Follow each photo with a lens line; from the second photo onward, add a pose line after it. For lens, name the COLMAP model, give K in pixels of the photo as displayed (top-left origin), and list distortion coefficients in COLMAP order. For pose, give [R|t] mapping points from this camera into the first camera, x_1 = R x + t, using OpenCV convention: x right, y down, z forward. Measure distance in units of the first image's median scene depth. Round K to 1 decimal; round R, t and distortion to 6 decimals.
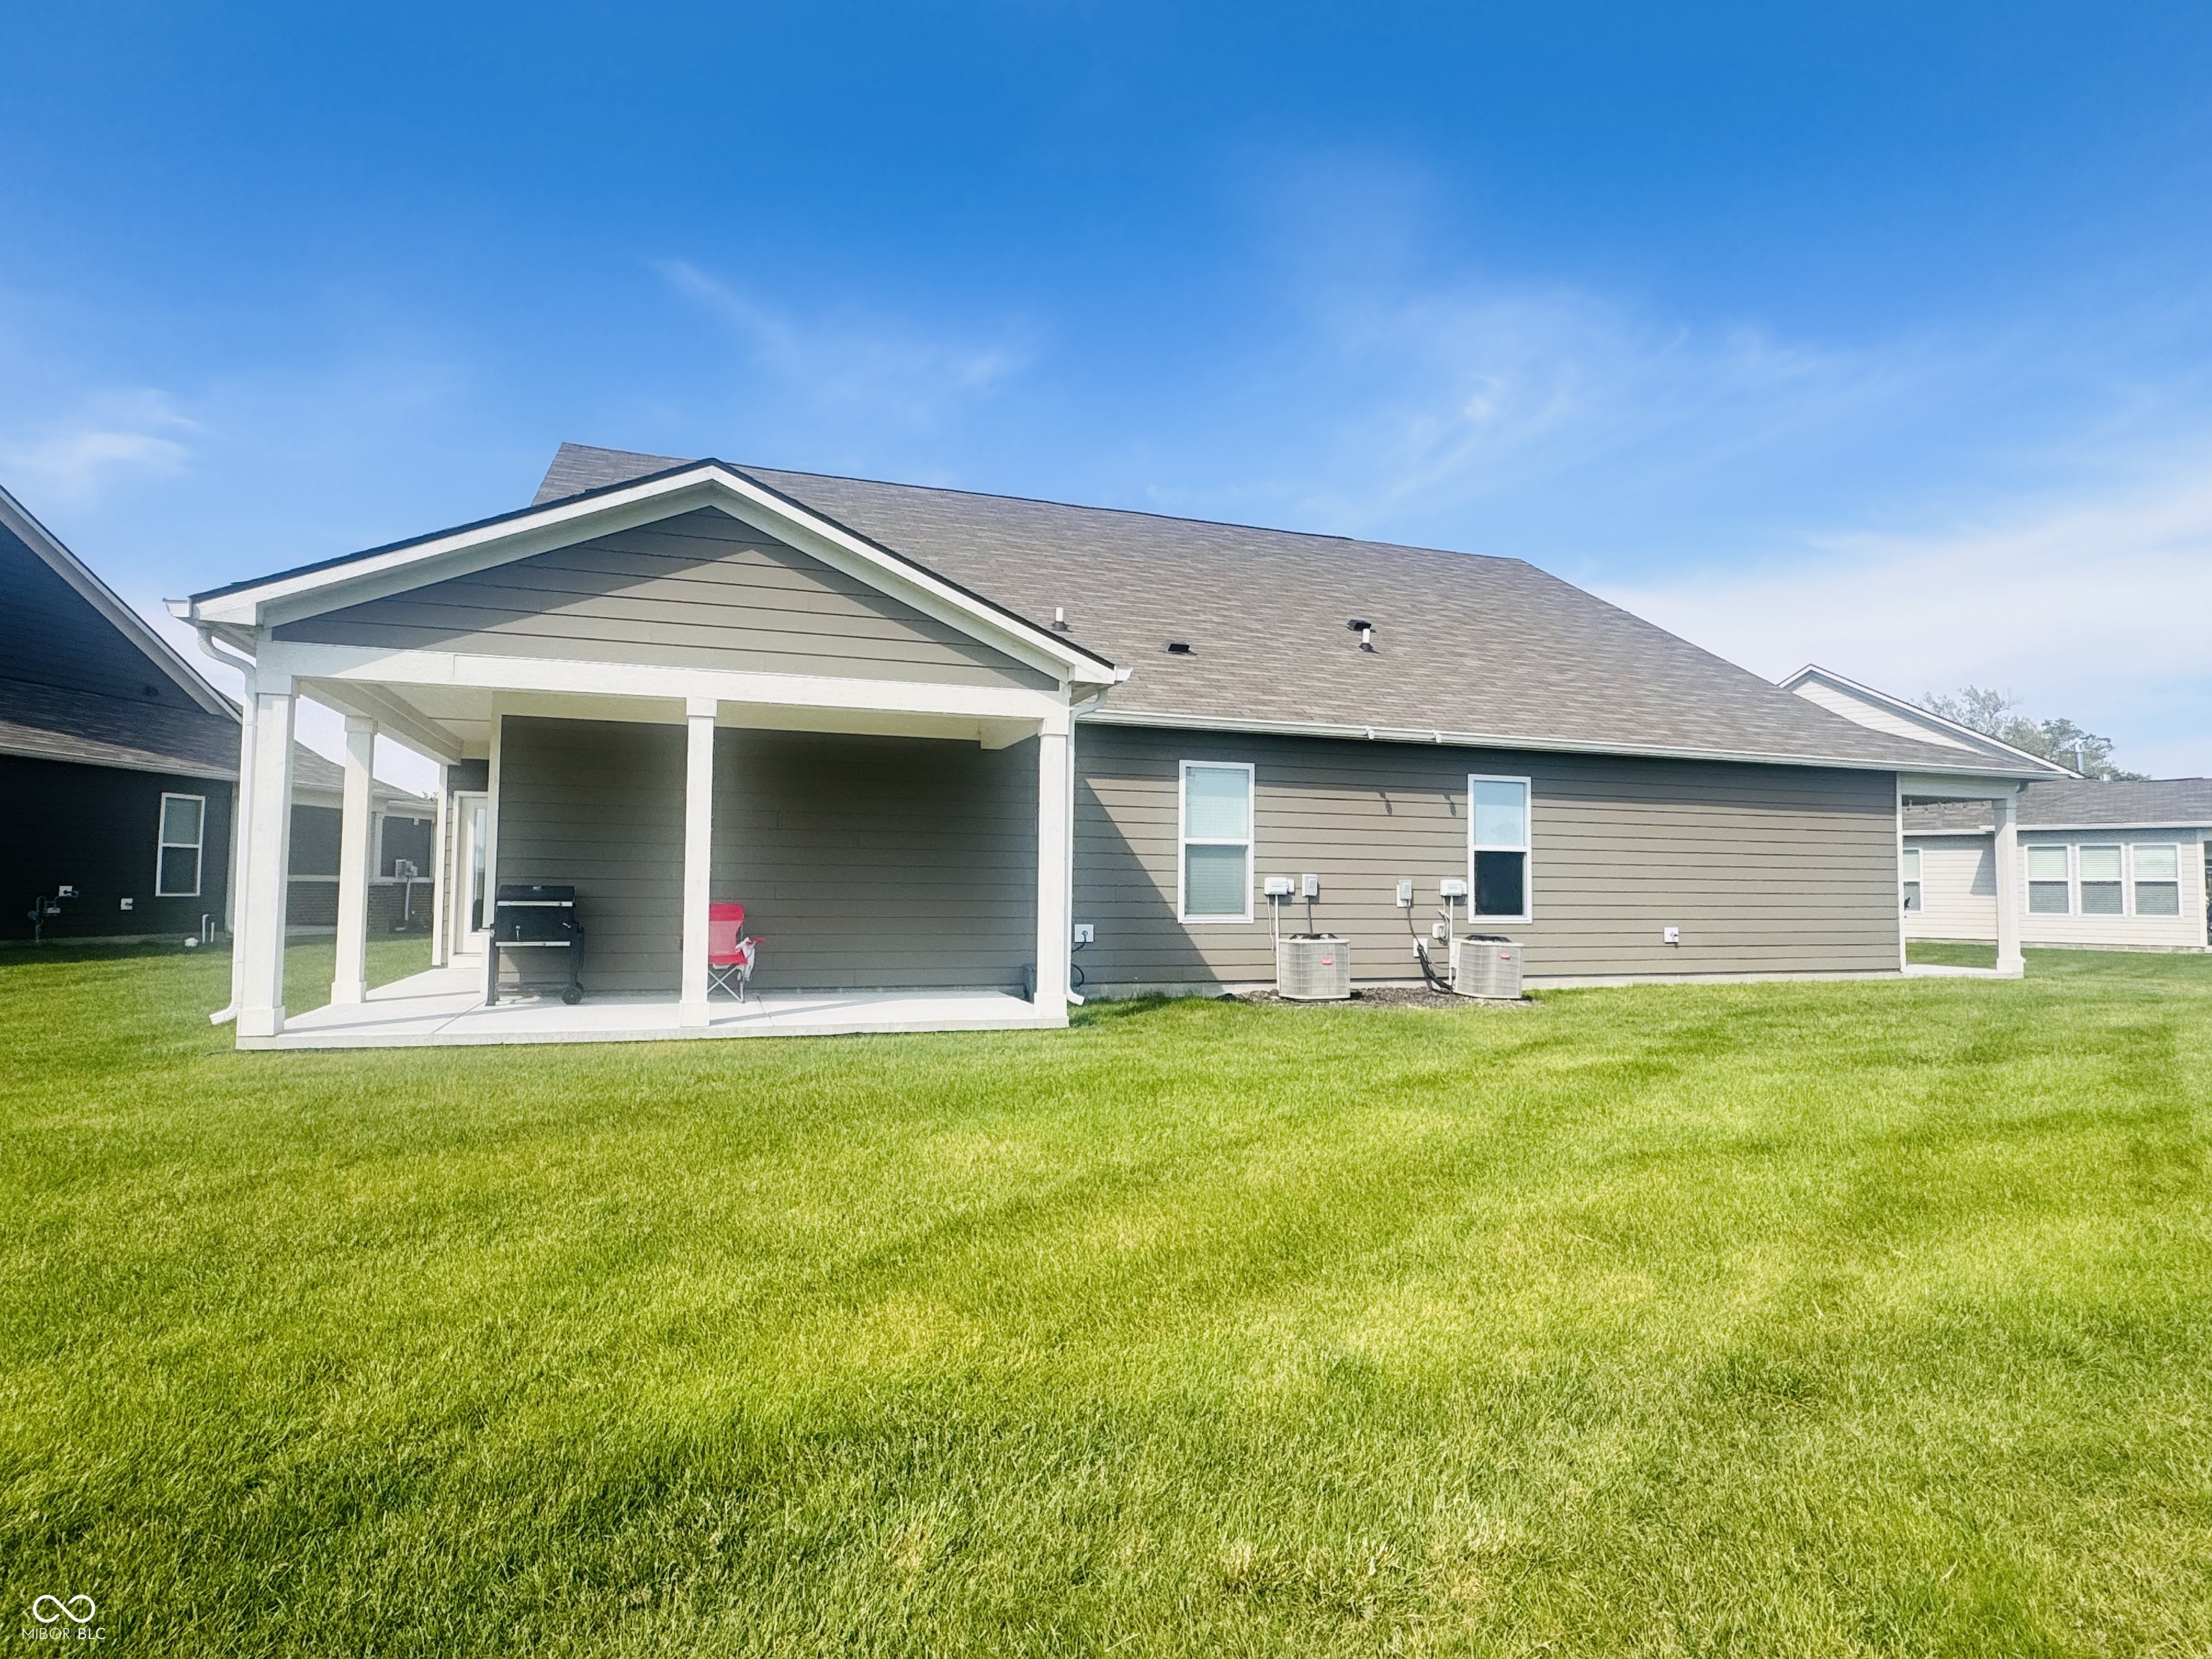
lens RADIAL K [[1221.0, 0, 1127.4], [0, 1221.0, 861.3], [0, 0, 1]] dist [-0.006738, 0.004545]
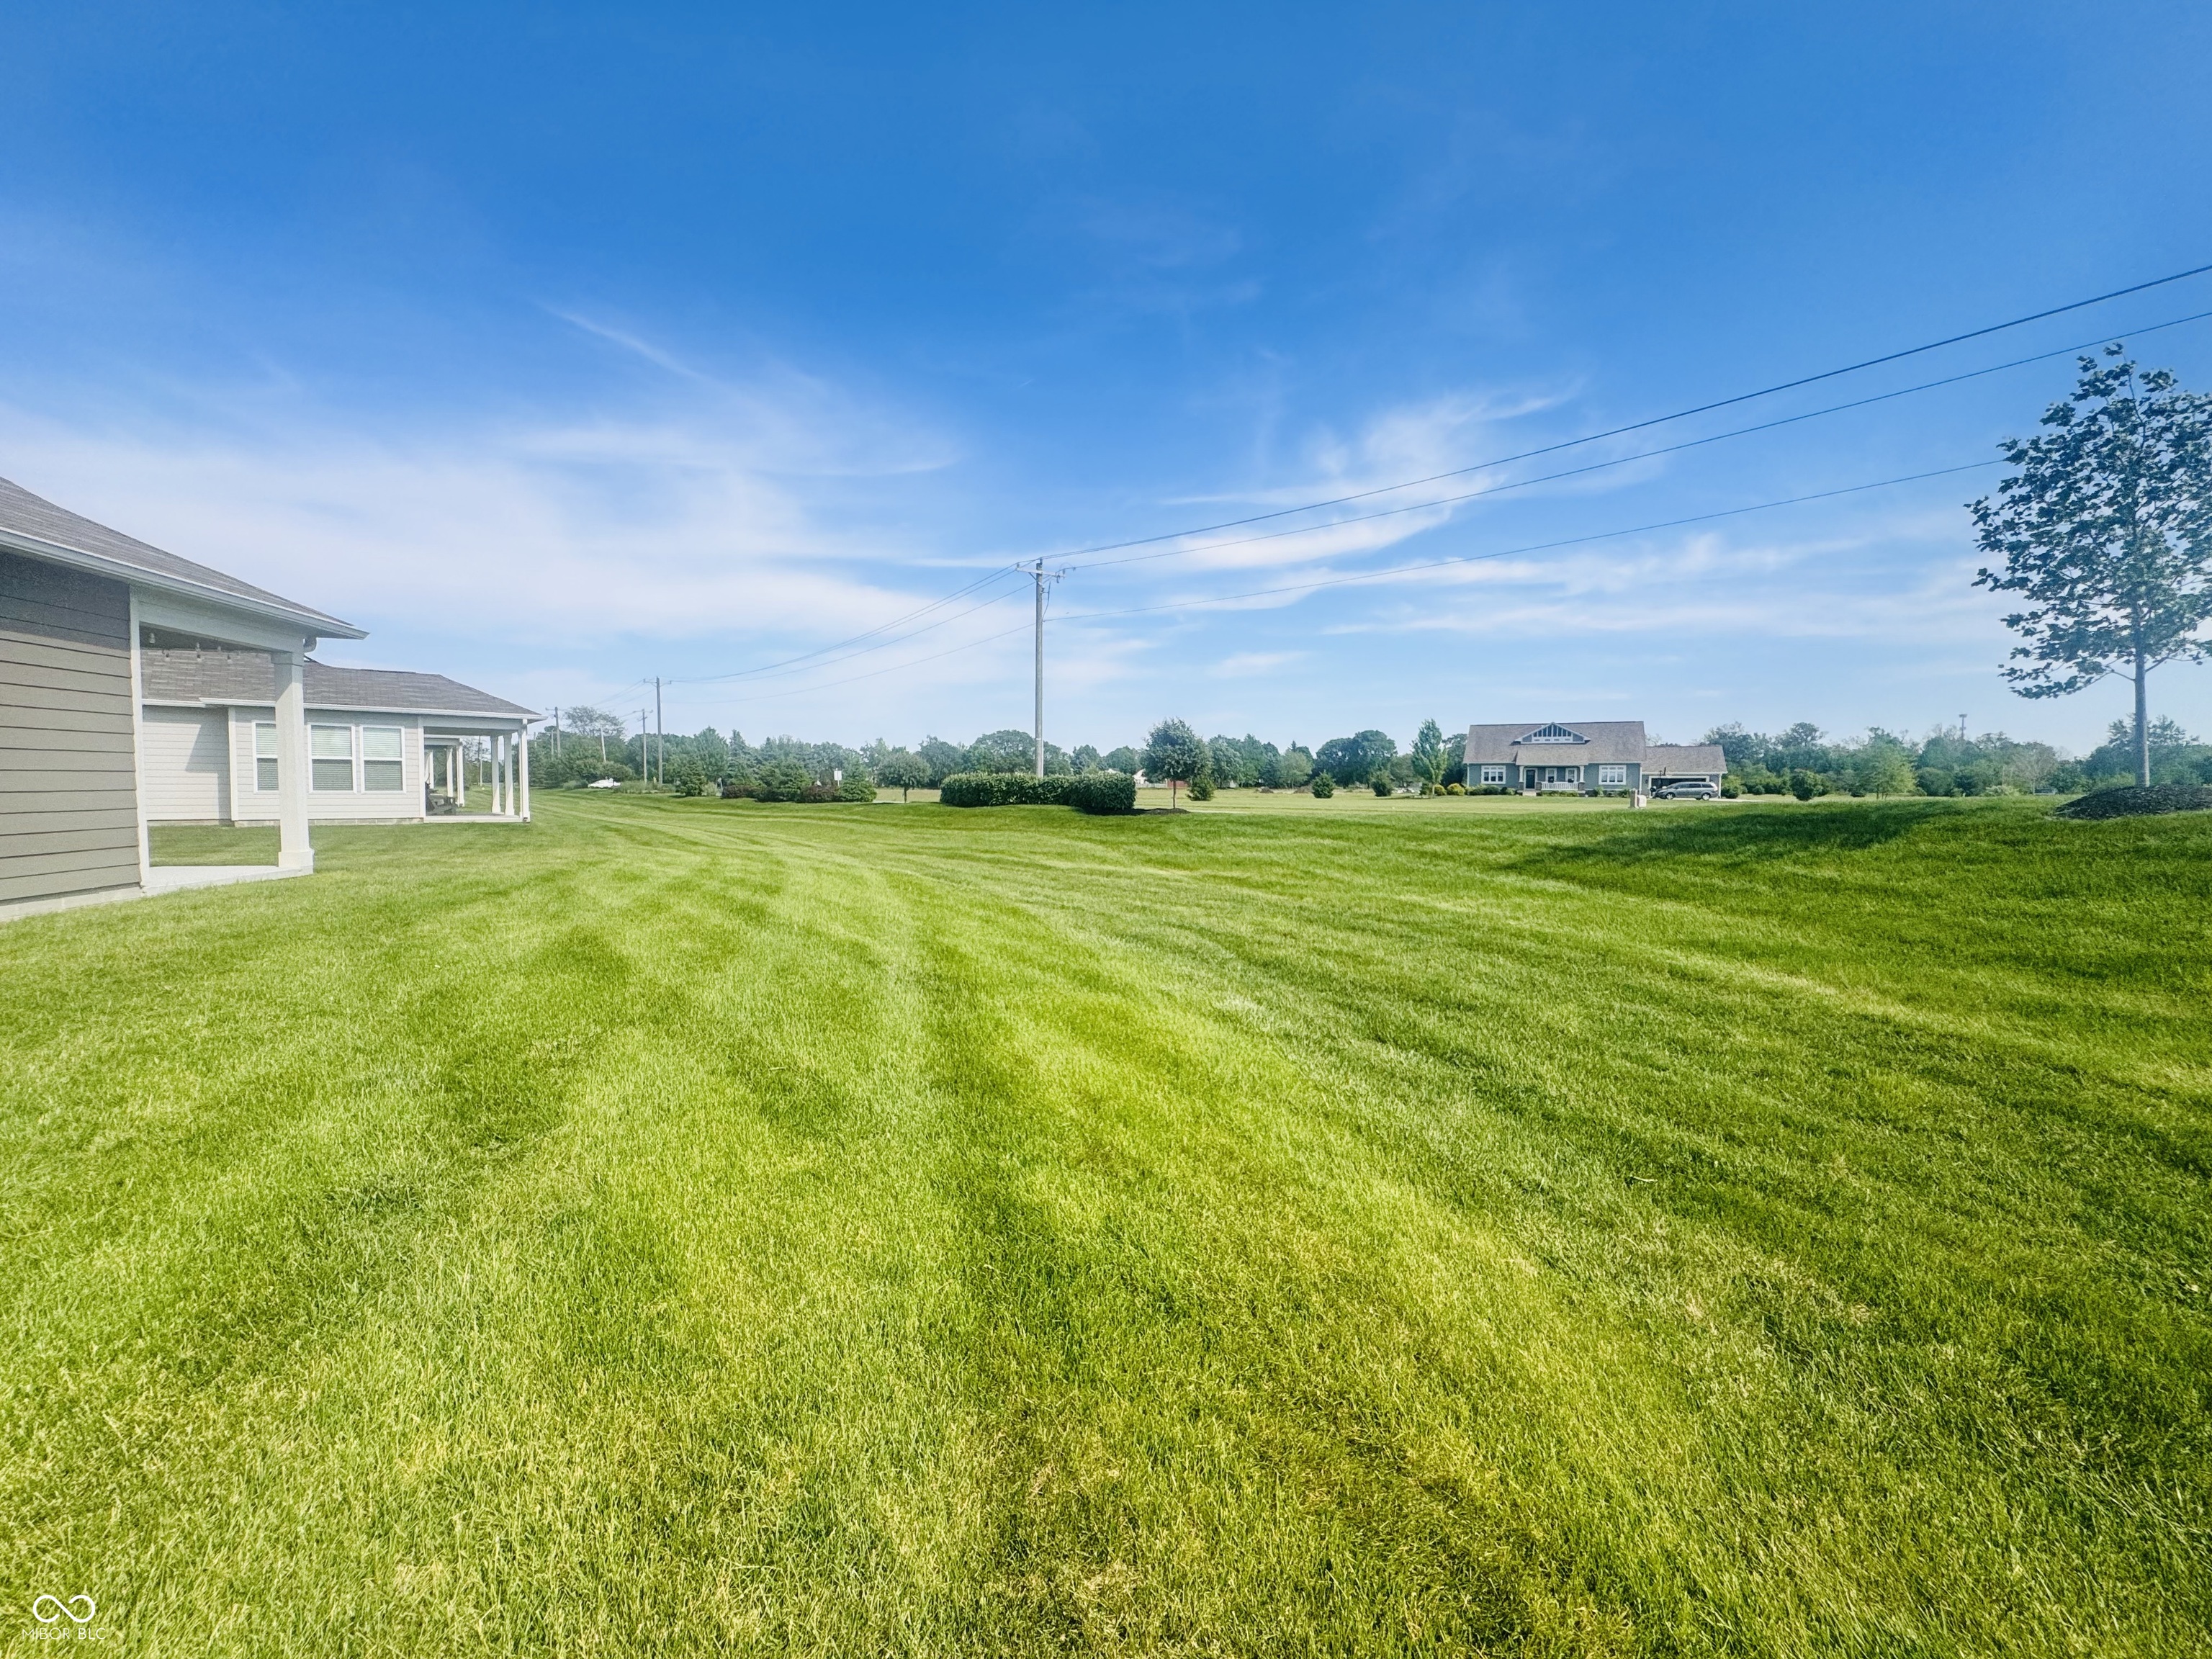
lens RADIAL K [[883.9, 0, 1104.0], [0, 883.9, 820.6], [0, 0, 1]] dist [-0.003505, 0.001186]
pose [[0.129178, -0.049013, 0.990409, 0.244248], [-0.032188, 0.998044, 0.053589, 0.012144], [-0.991099, -0.038802, 0.127348, 0.453703]]
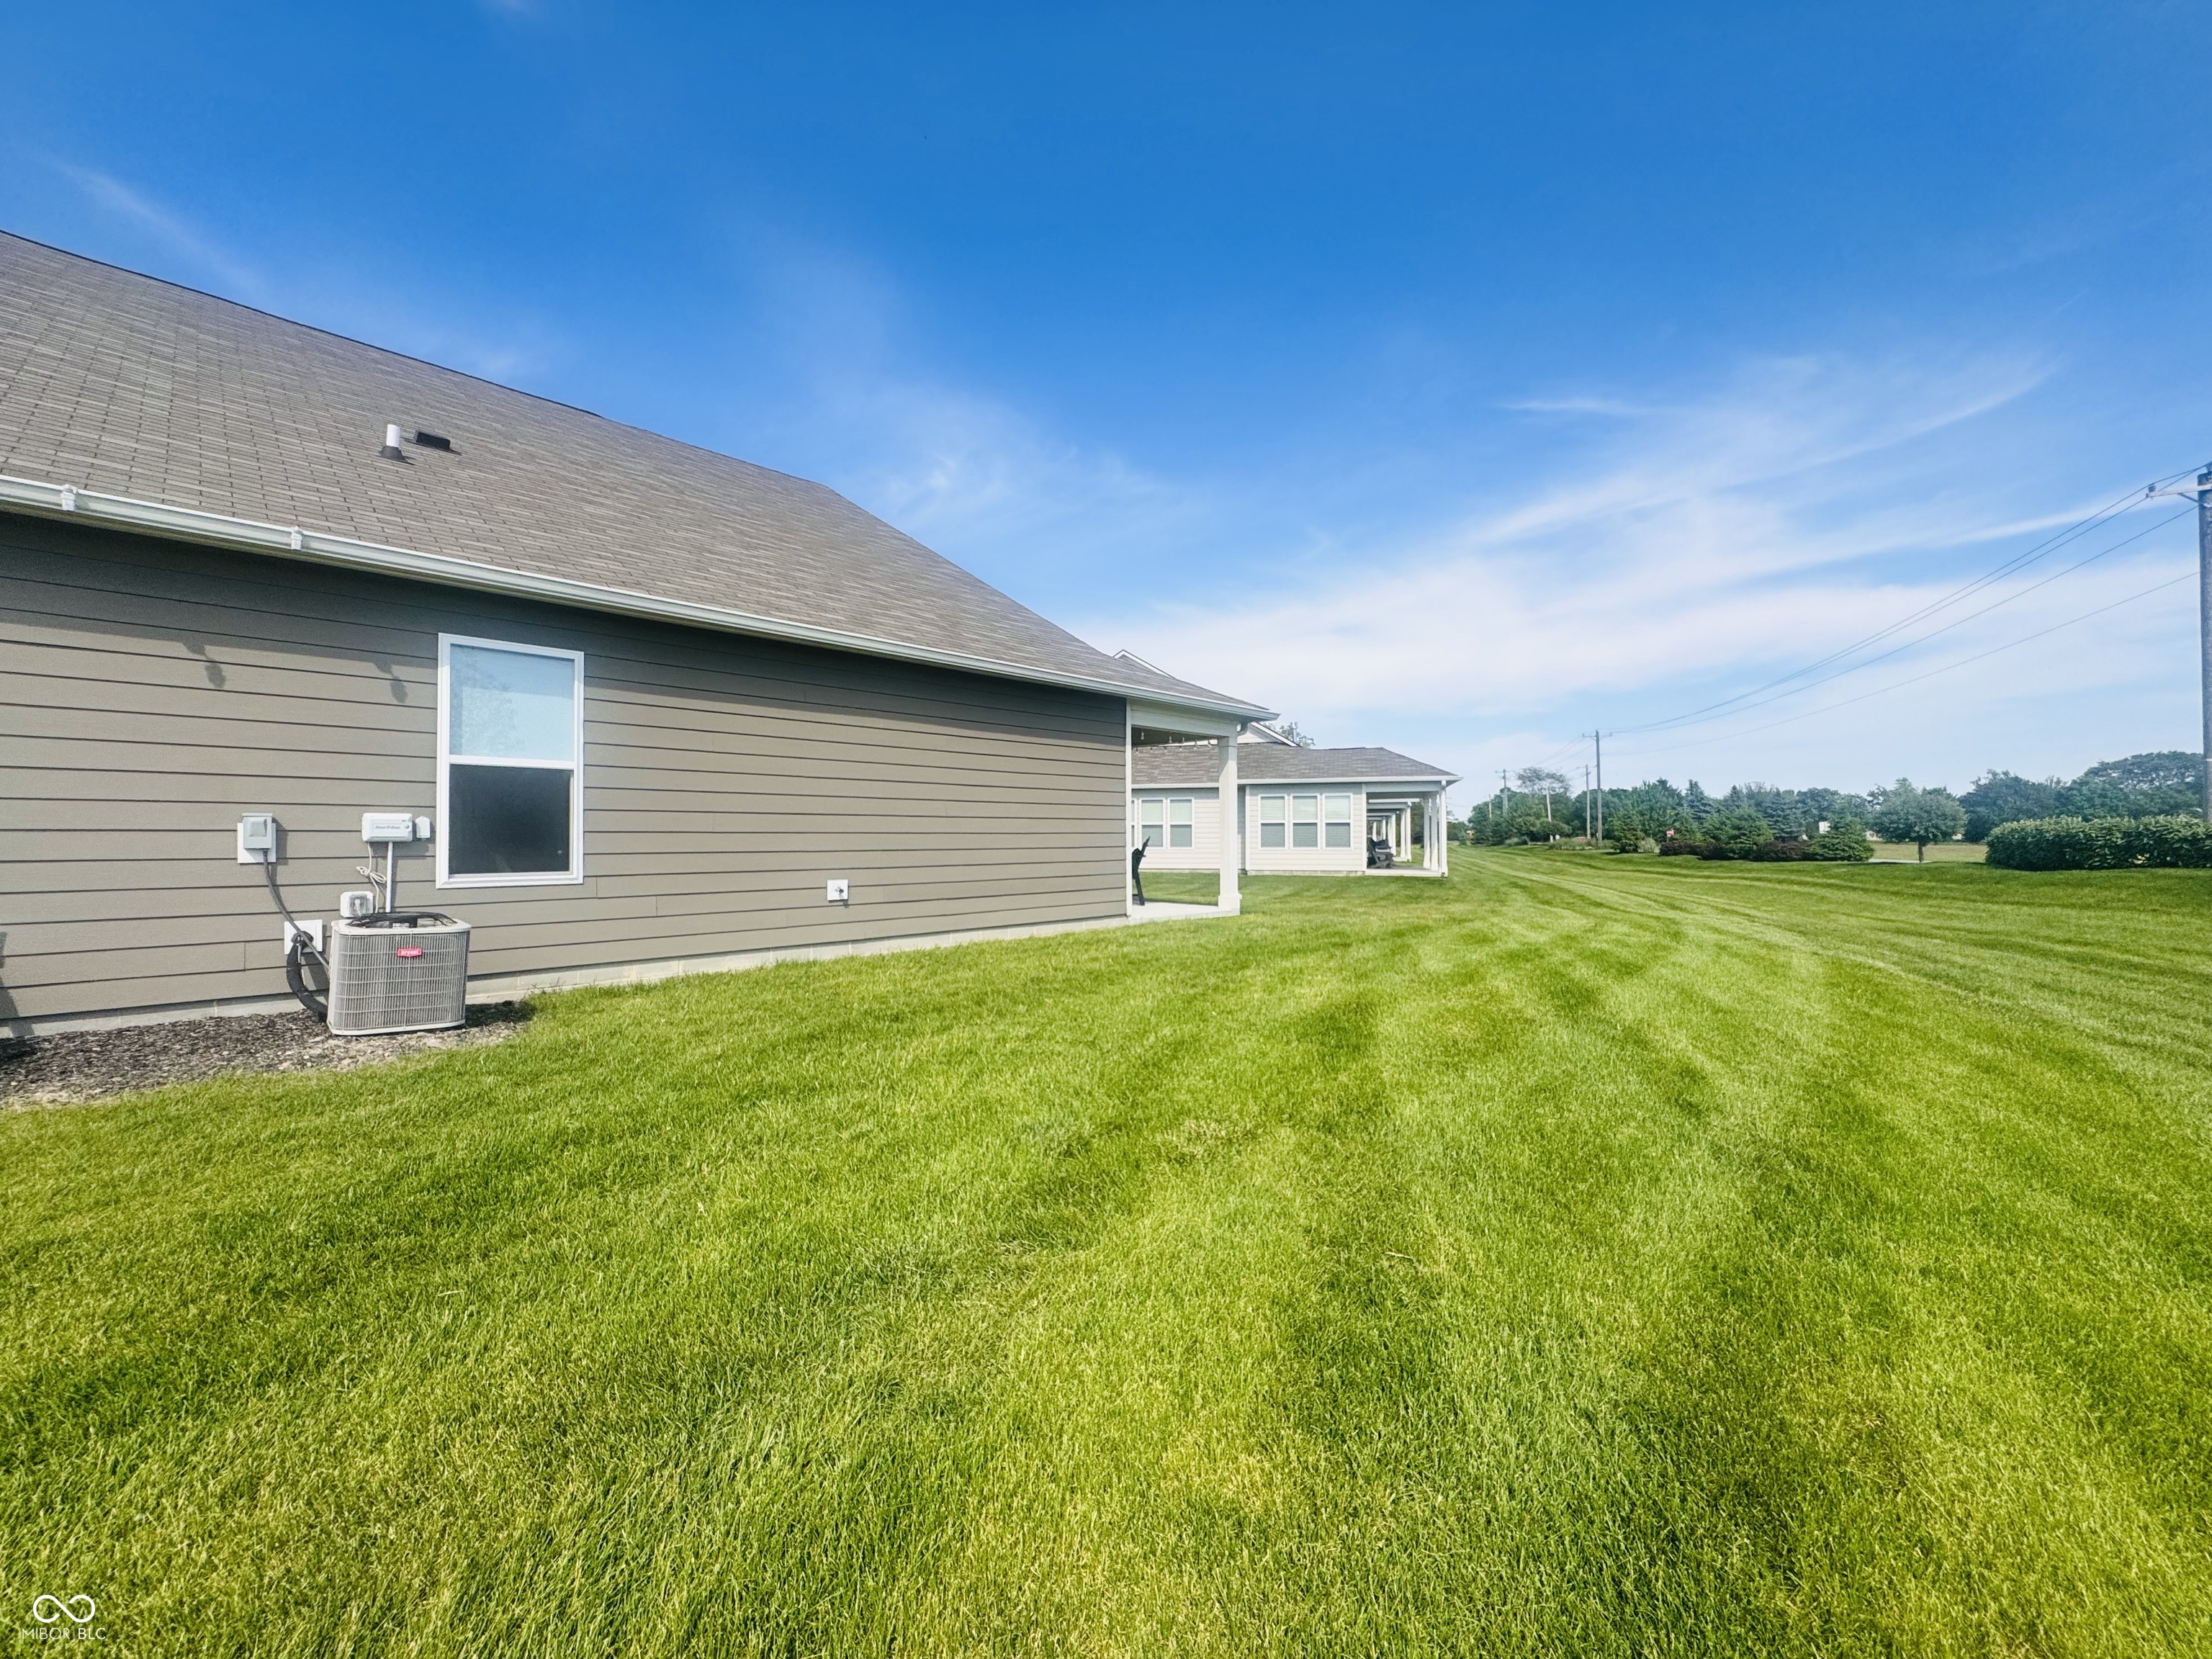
lens RADIAL K [[883.9, 0, 1108.7], [0, 883.9, 833.5], [0, 0, 1]] dist [-0.003505, 0.001186]
pose [[0.897580, -0.009674, 0.440746, 0.358369], [0.000612, 0.999786, 0.020699, 0.015175], [-0.440852, -0.018309, 0.897393, 0.450046]]
